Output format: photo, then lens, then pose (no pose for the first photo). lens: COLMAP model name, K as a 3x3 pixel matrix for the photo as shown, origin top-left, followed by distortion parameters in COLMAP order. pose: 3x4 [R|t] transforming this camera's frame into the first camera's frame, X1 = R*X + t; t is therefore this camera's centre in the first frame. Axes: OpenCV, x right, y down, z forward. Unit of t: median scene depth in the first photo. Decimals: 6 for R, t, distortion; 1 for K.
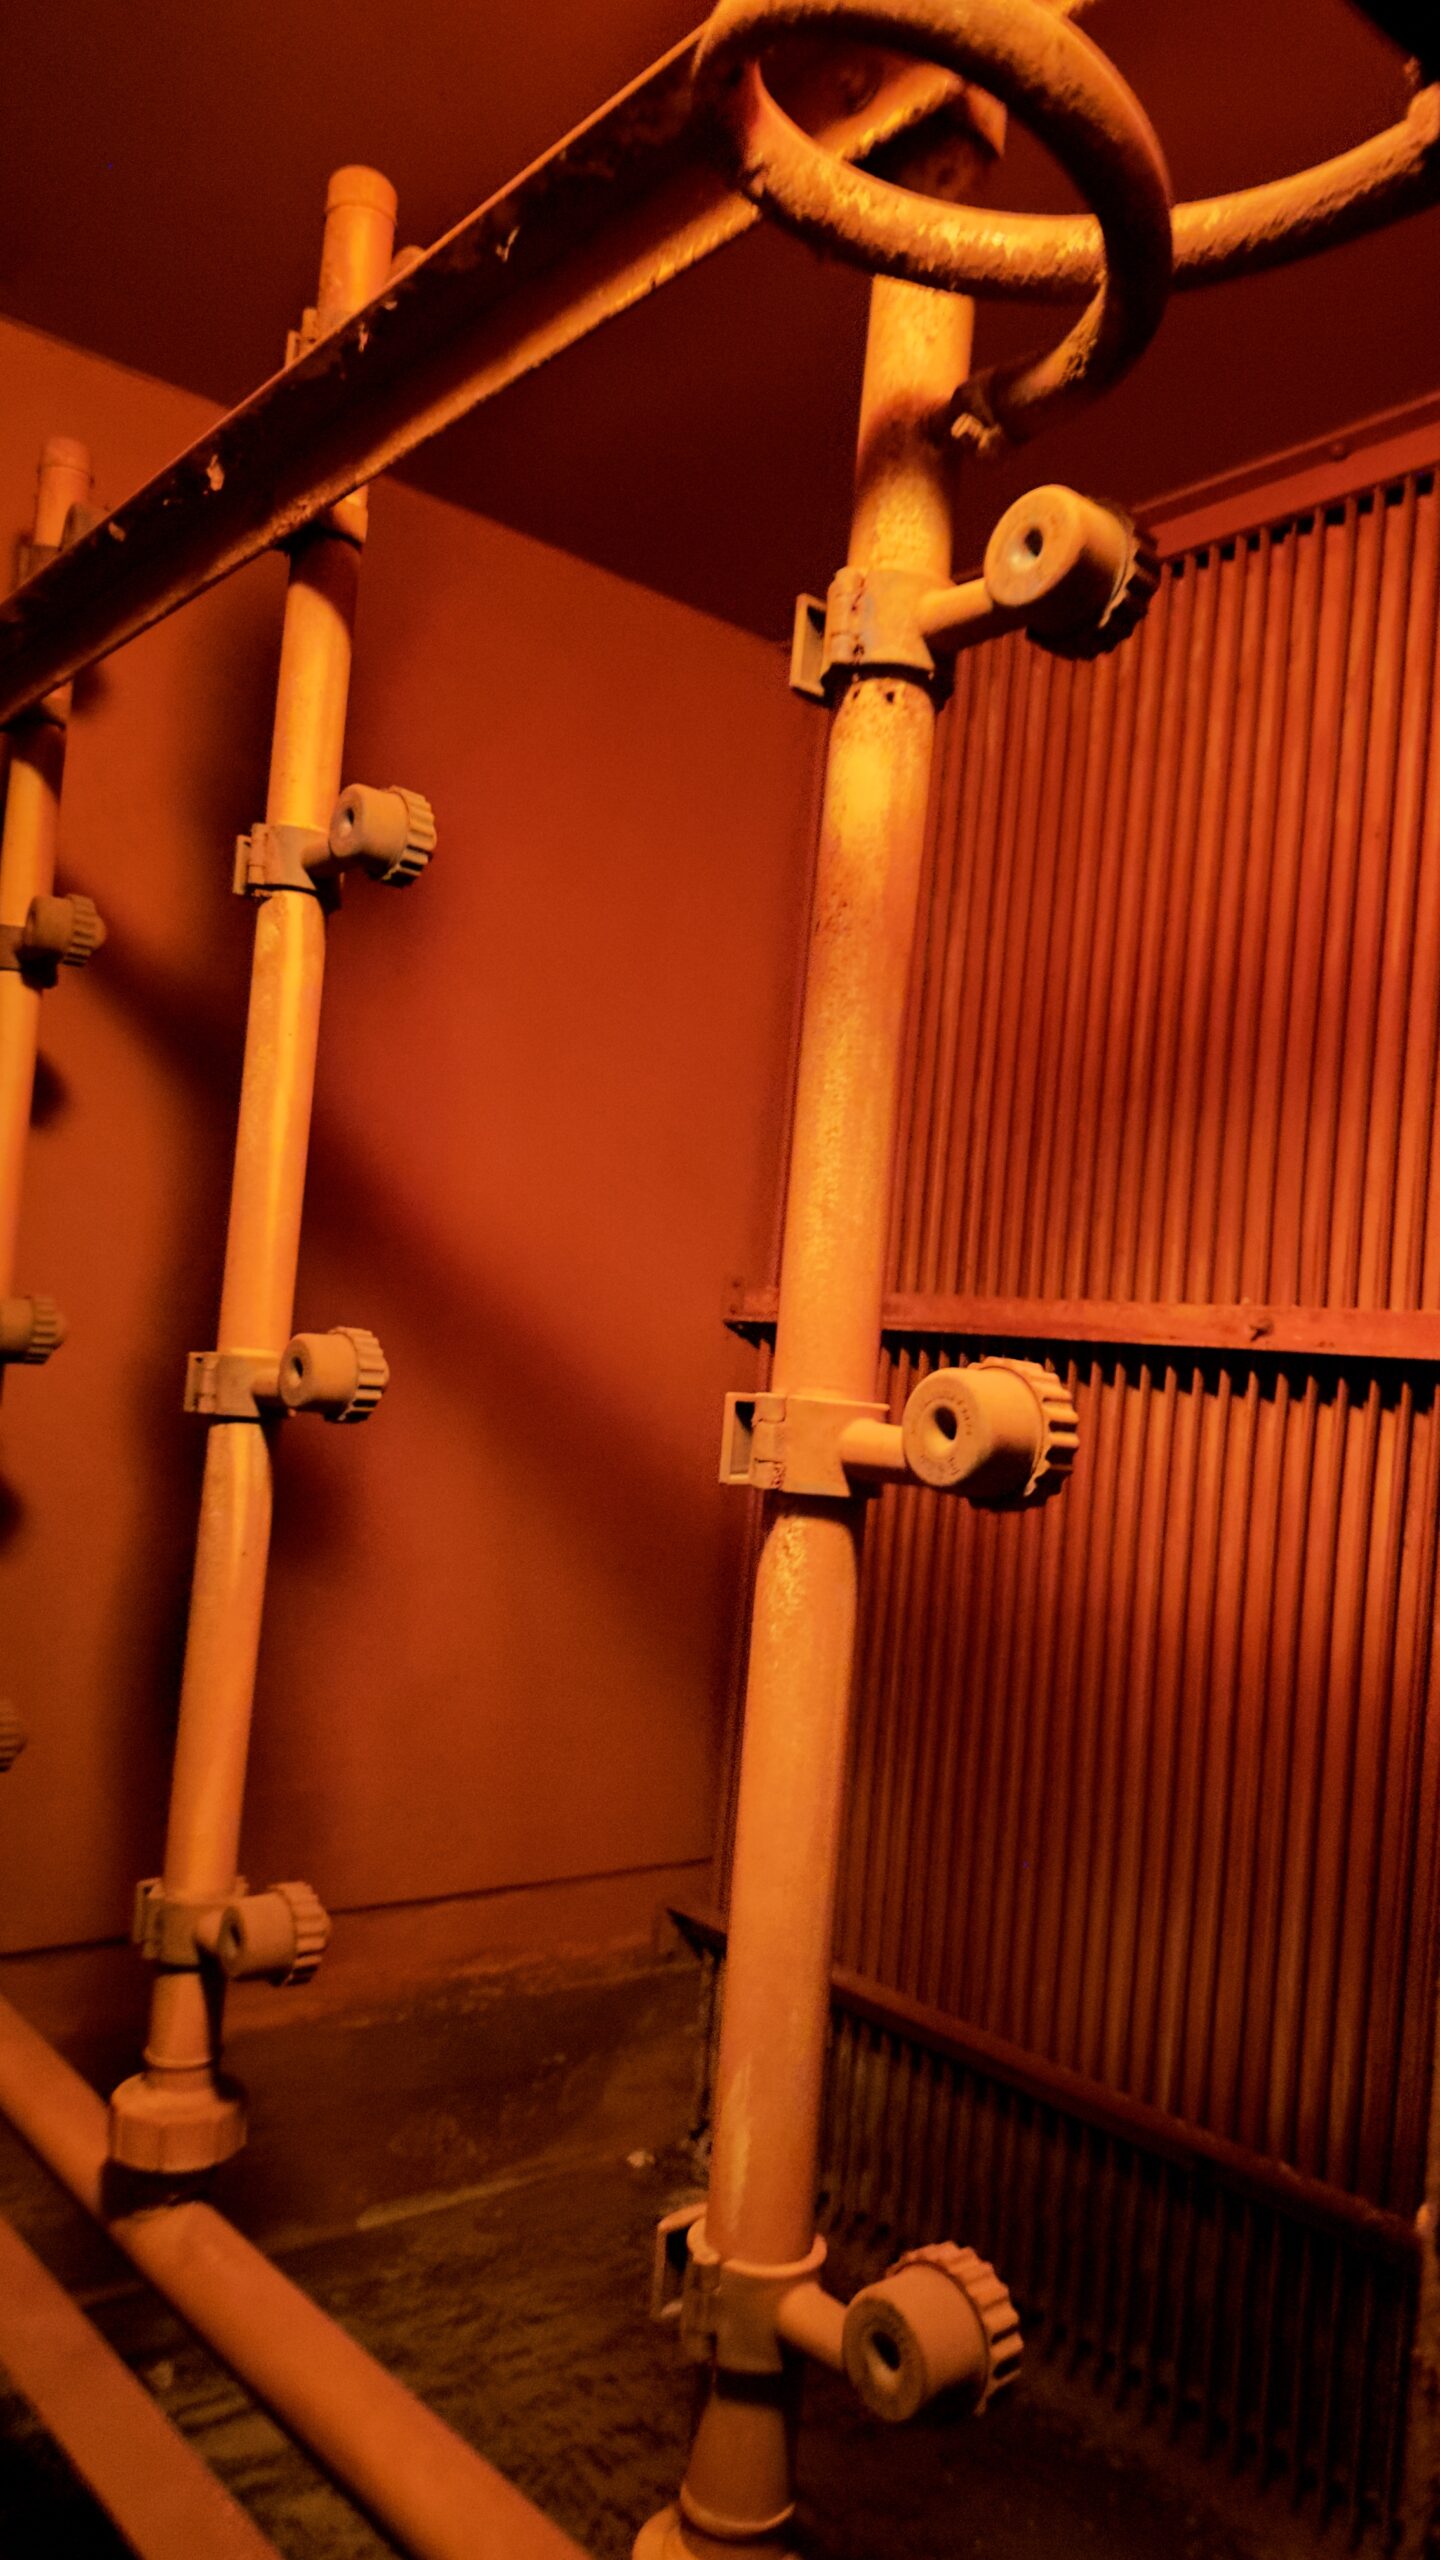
lens RADIAL K [[1801.5, 0, 720.0], [0, 1801.5, 1280.0], [0, 0, 1]] dist [0.137823, -0.265229]
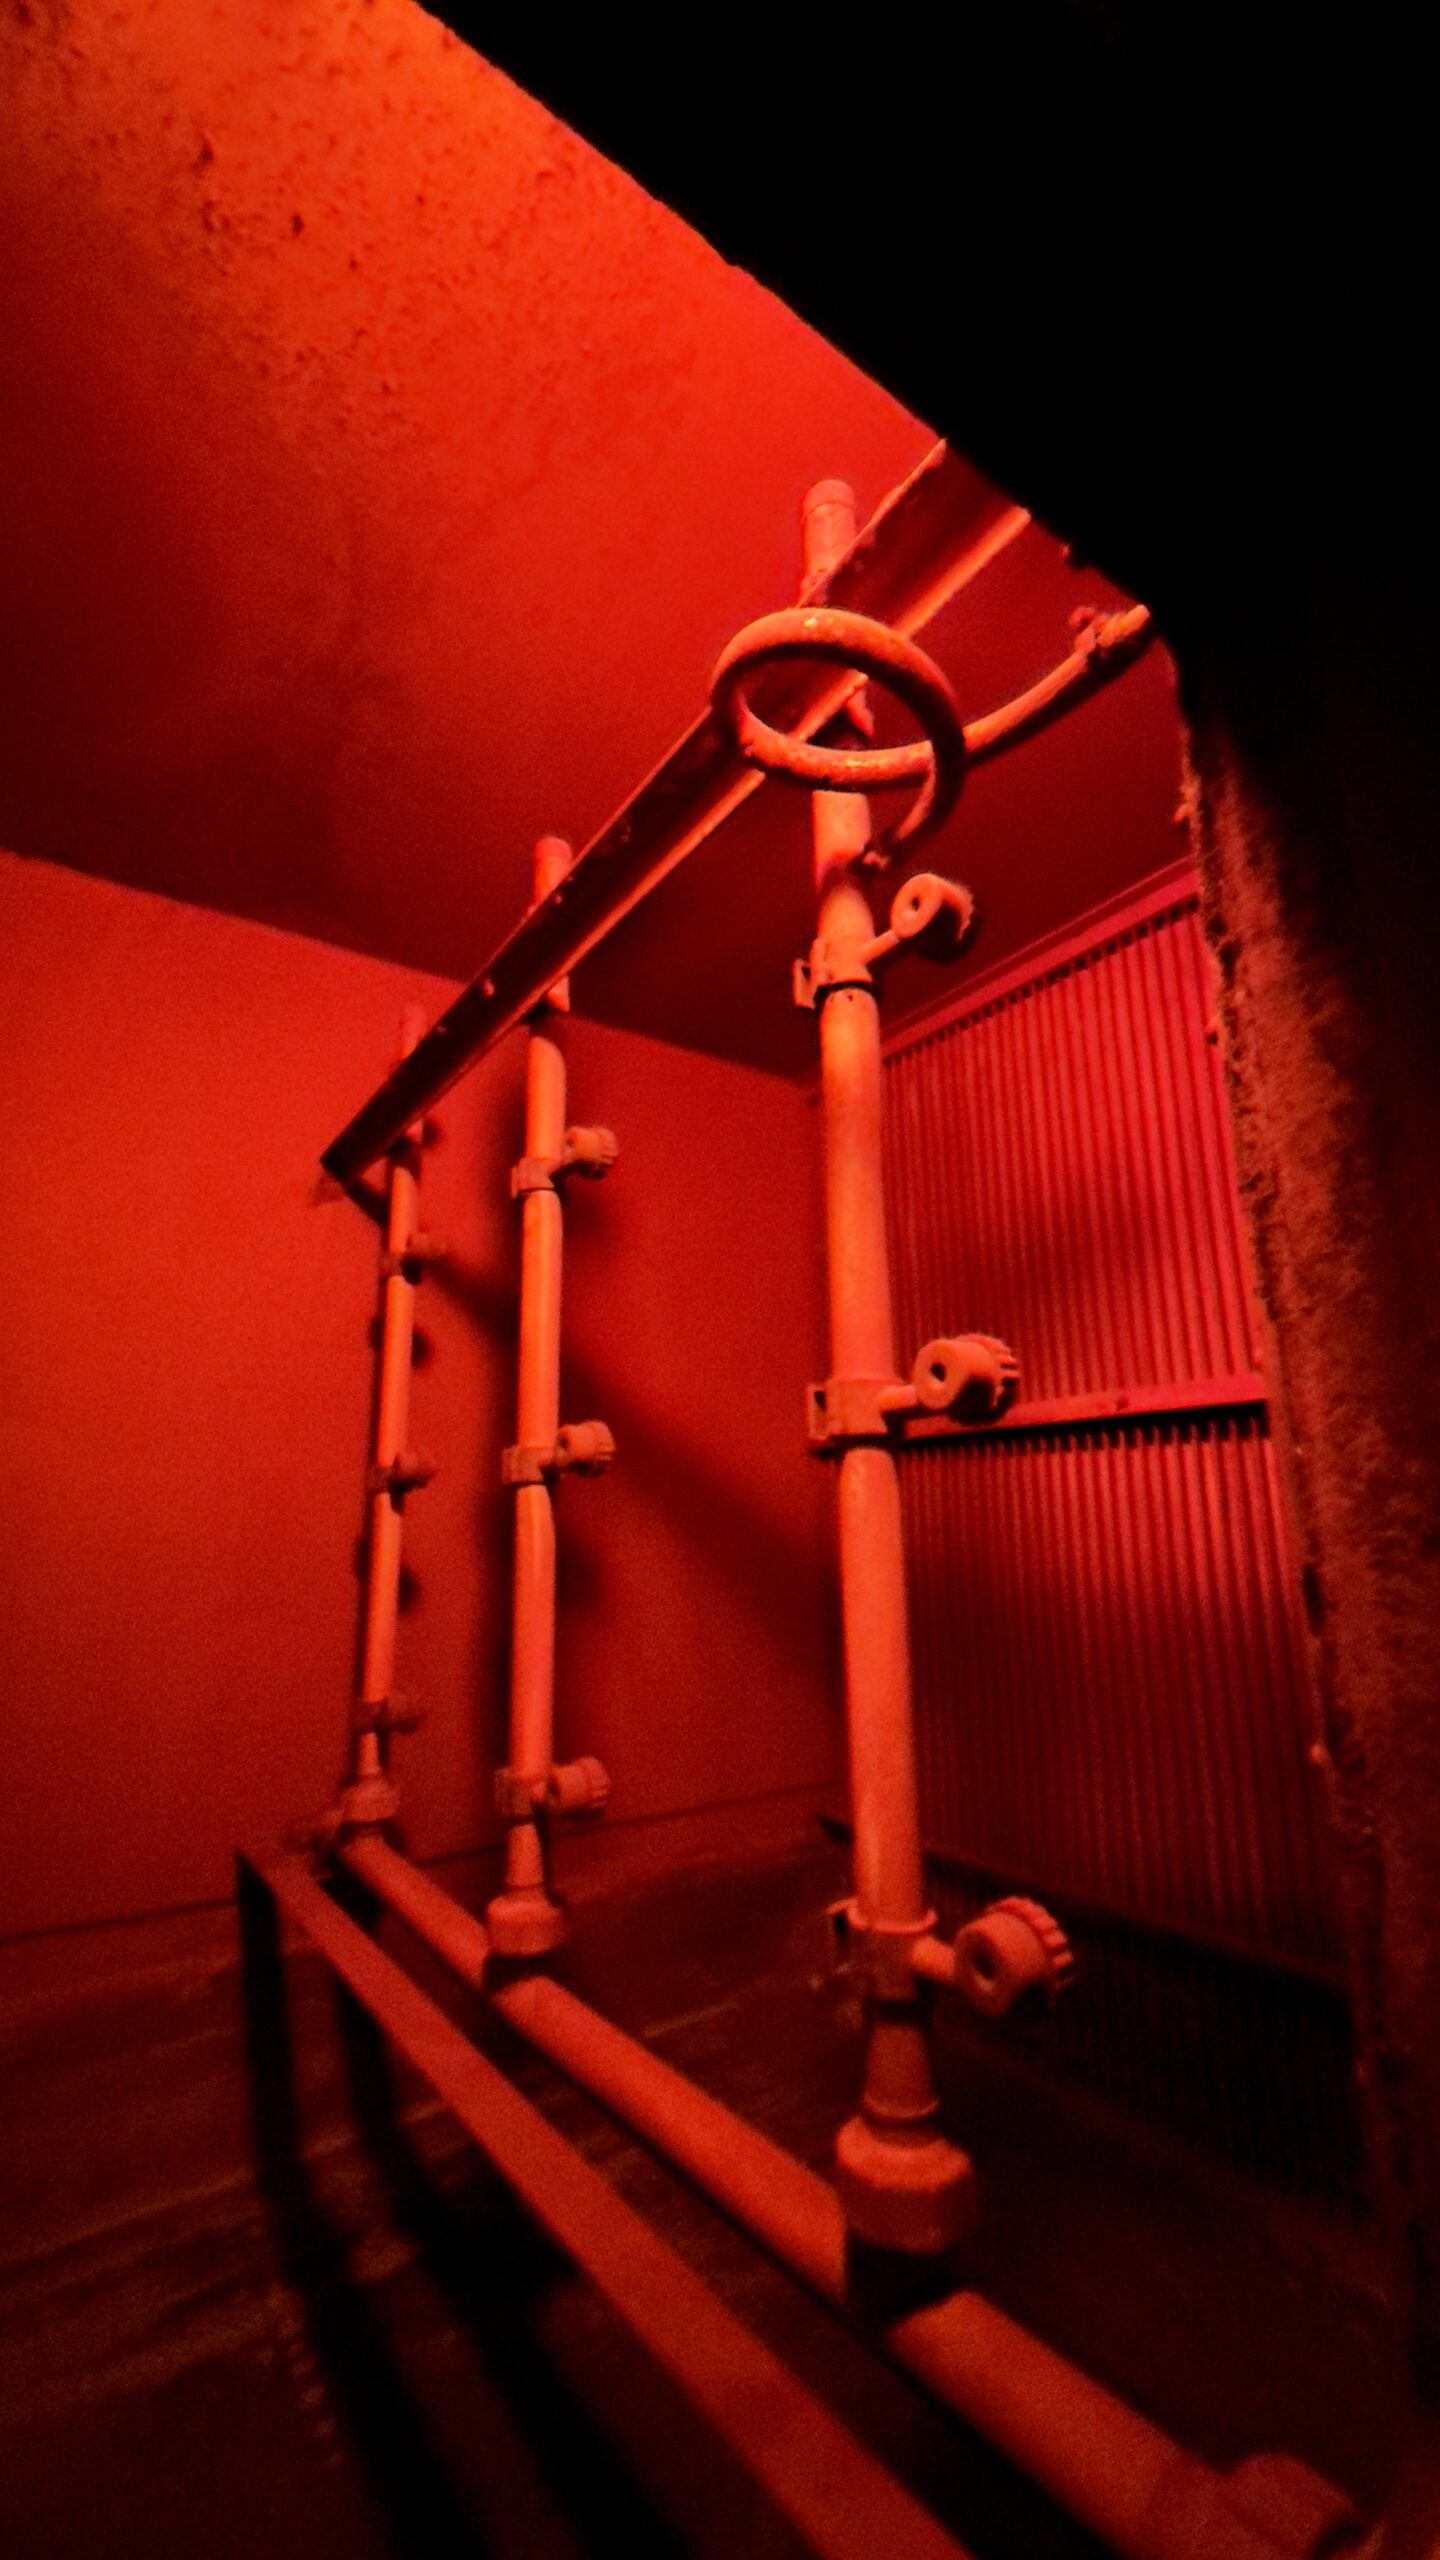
lens RADIAL K [[1027.0, 0, 720.0], [0, 1027.0, 1280.0], [0, 0, 1]] dist [-0.001586, -0.000072]
pose [[0.991466, -0.116327, -0.058856, -0.008731], [0.103036, 0.975789, -0.192923, 0.122840], [0.079873, 0.185212, 0.979447, 0.019592]]
